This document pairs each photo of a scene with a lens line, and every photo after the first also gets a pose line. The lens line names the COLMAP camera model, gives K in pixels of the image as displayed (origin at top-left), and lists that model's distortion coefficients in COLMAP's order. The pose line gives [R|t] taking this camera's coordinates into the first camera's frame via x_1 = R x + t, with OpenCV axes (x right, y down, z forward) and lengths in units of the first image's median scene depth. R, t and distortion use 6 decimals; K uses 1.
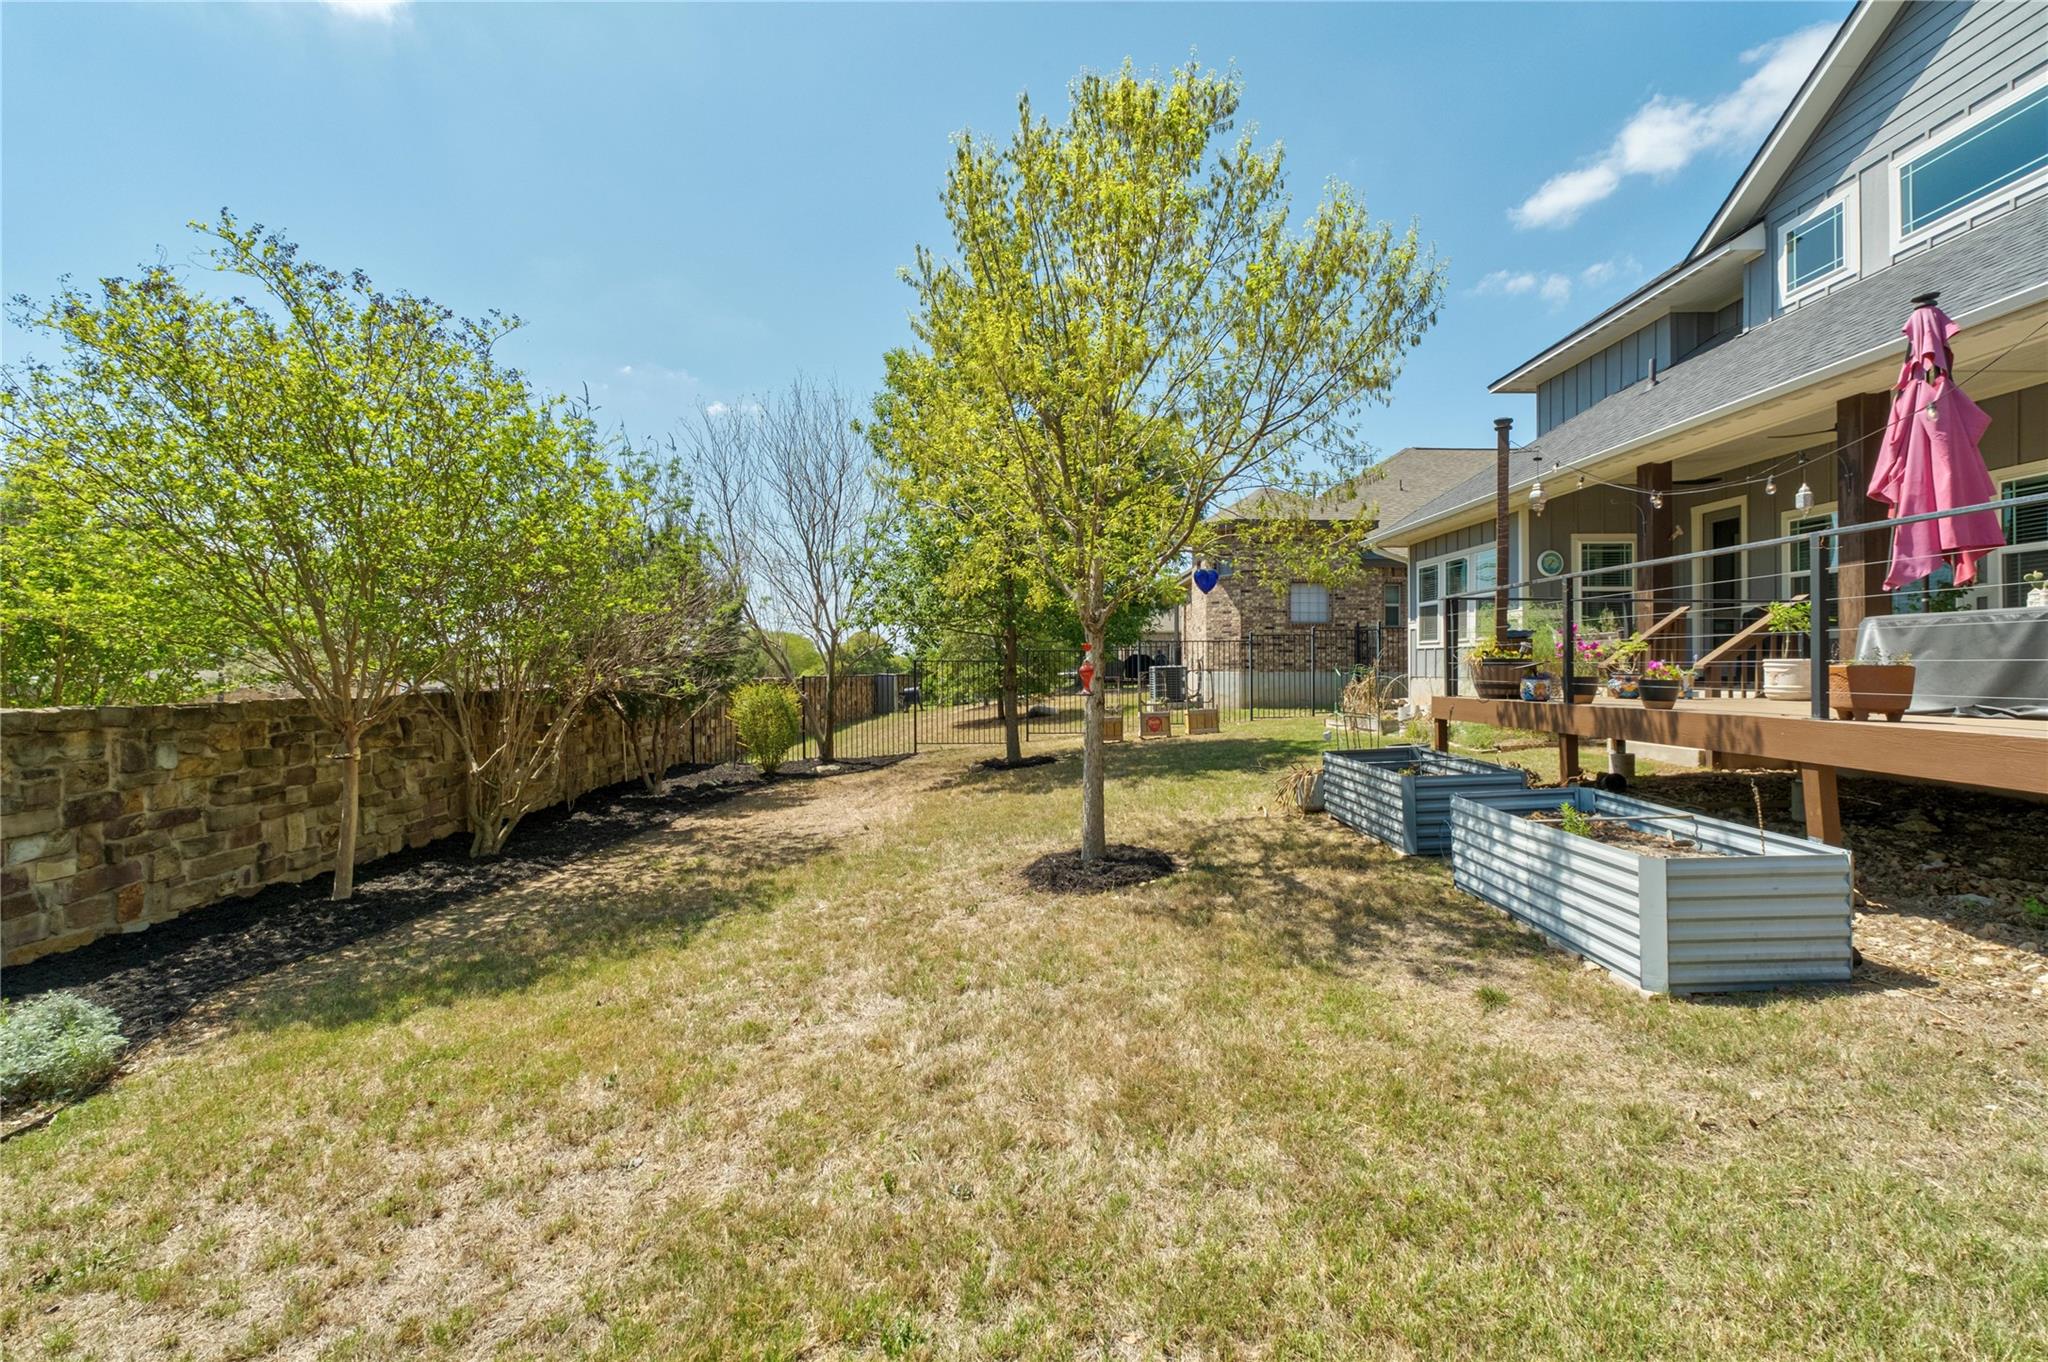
lens RADIAL K [[859.1, 0, 1000.0], [0, 859.1, 669.3], [0, 0, 1]] dist [-0.013803, 0.003782]
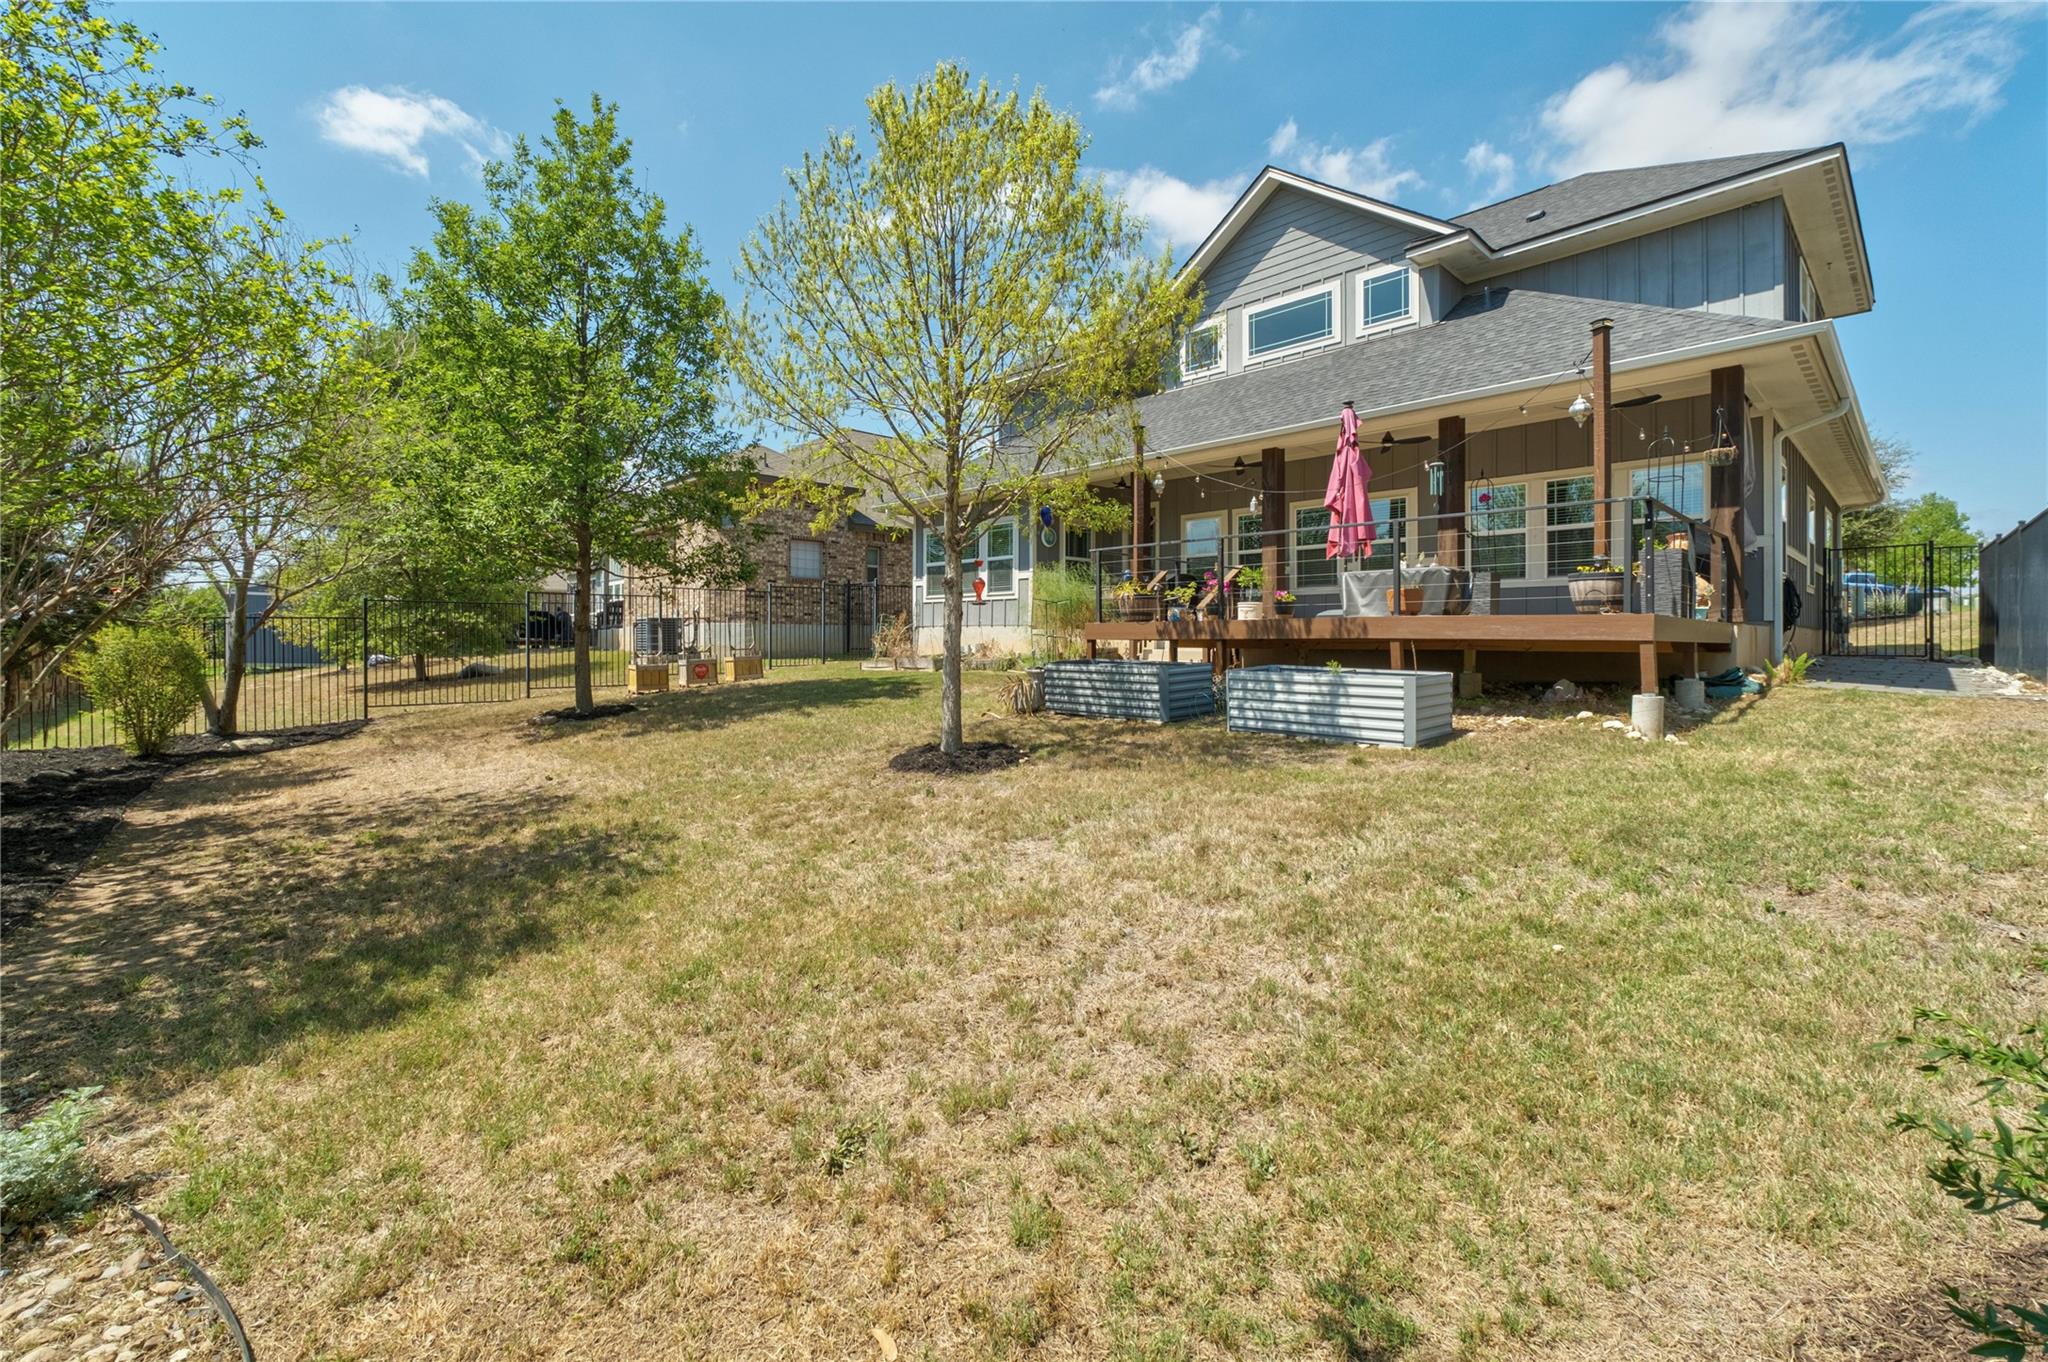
lens RADIAL K [[891.5, 0, 1013.4], [0, 891.5, 639.5], [0, 0, 1]] dist [-0.018145, 0.007196]
pose [[0.720300, 0.007238, 0.693625, -0.471918], [-0.005304, 0.999974, -0.004928, 0.055892], [-0.693643, -0.000129, 0.720319, 0.065544]]
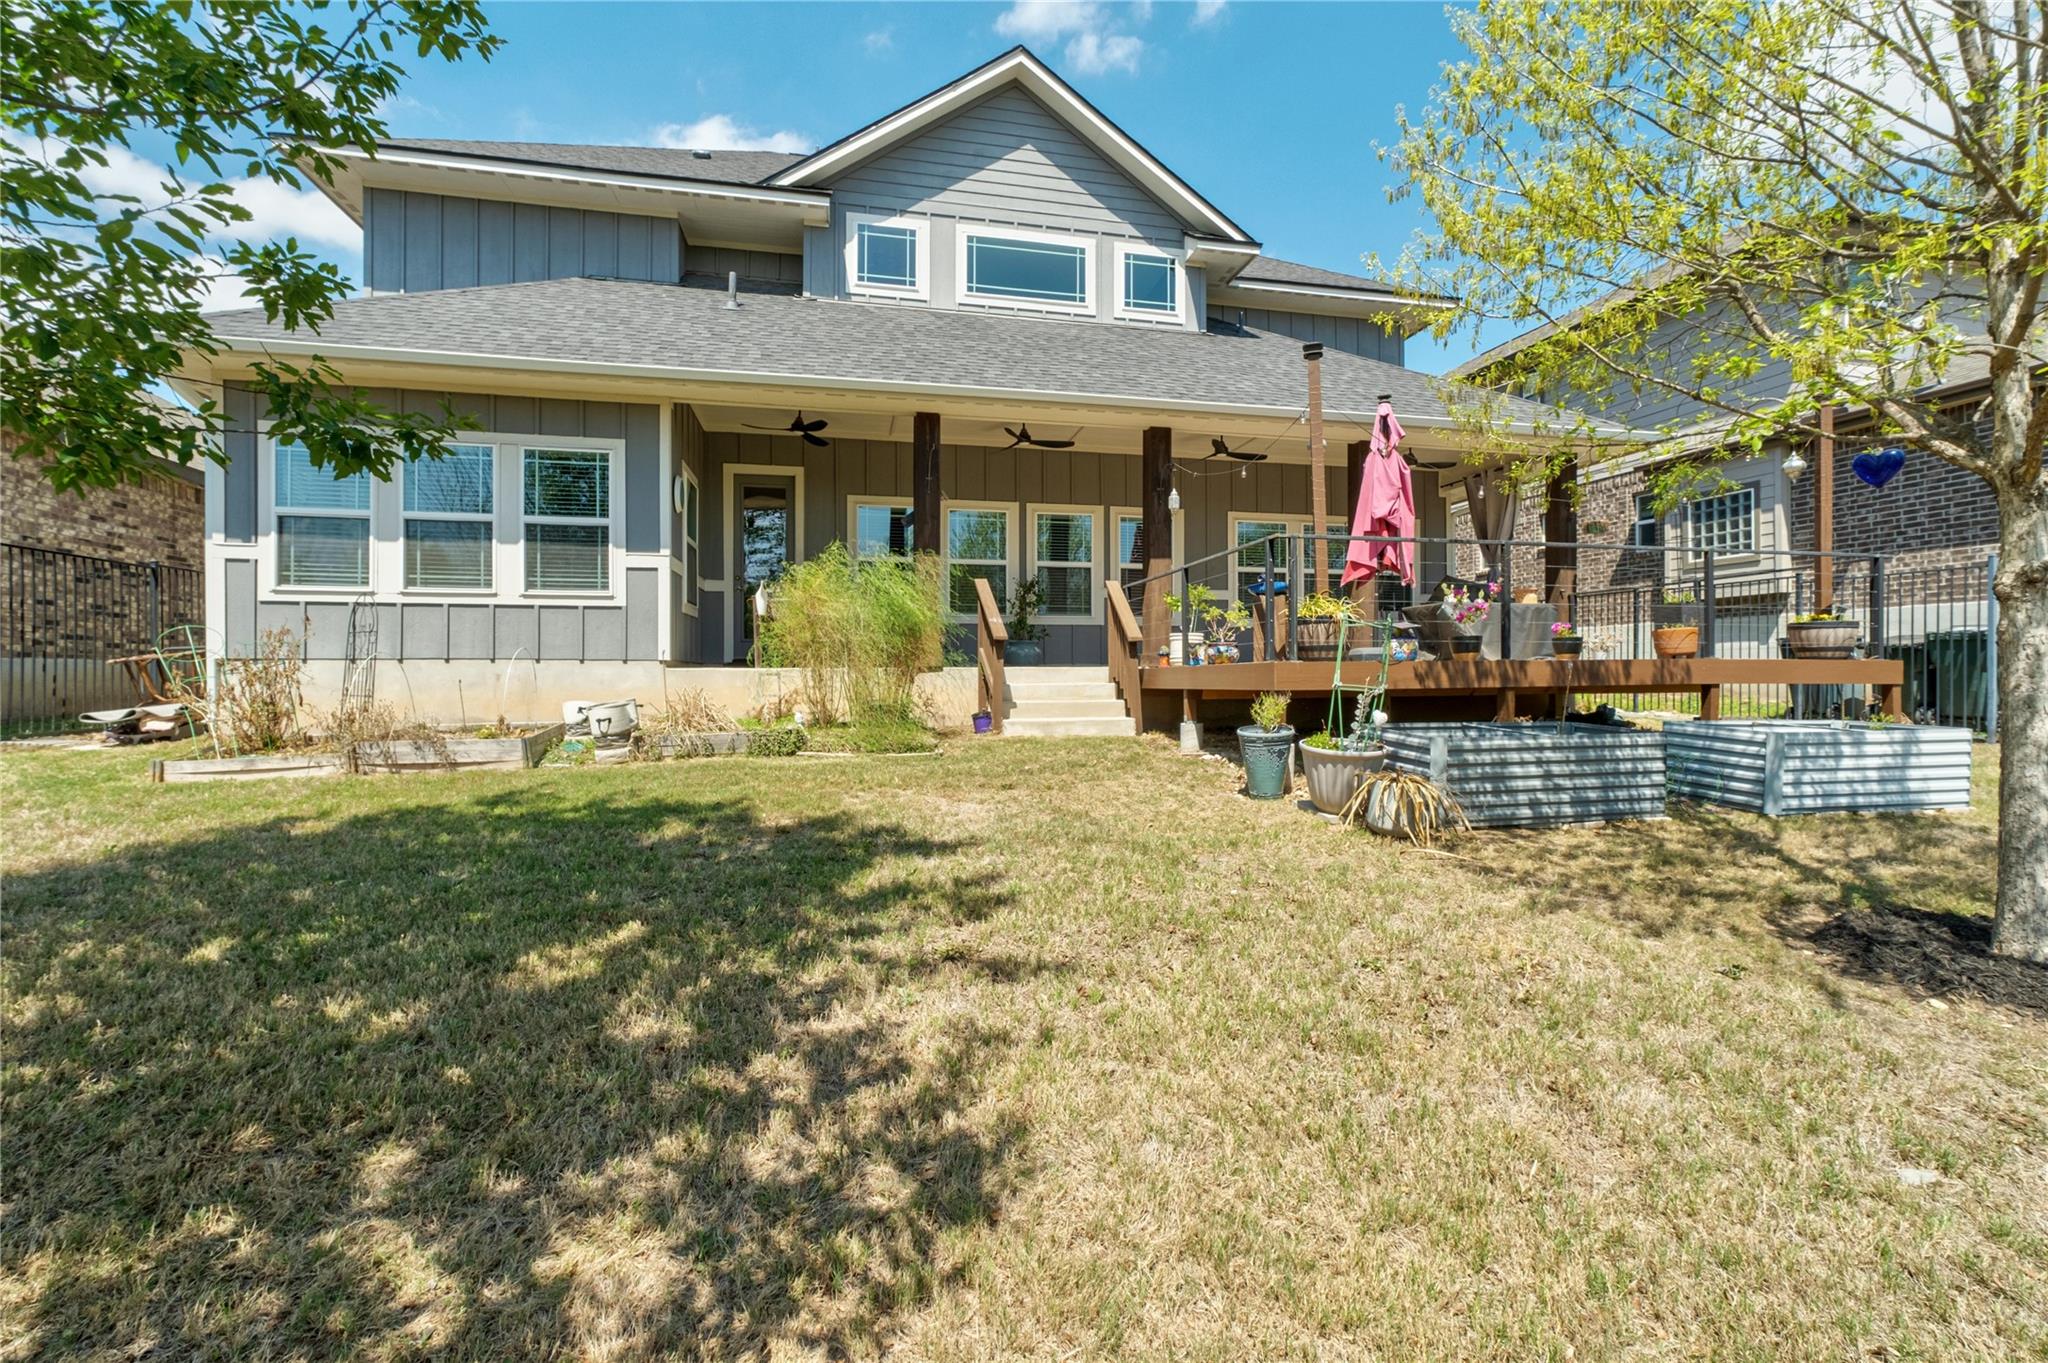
lens RADIAL K [[884.0, 0, 1038.7], [0, 884.0, 678.8], [0, 0, 1]] dist [-0.009152, 0.000313]
pose [[-0.252527, -0.000876, 0.967590, -0.177076], [0.007086, 0.999971, 0.002755, 0.037634], [-0.967564, 0.007553, -0.252513, 1.217566]]
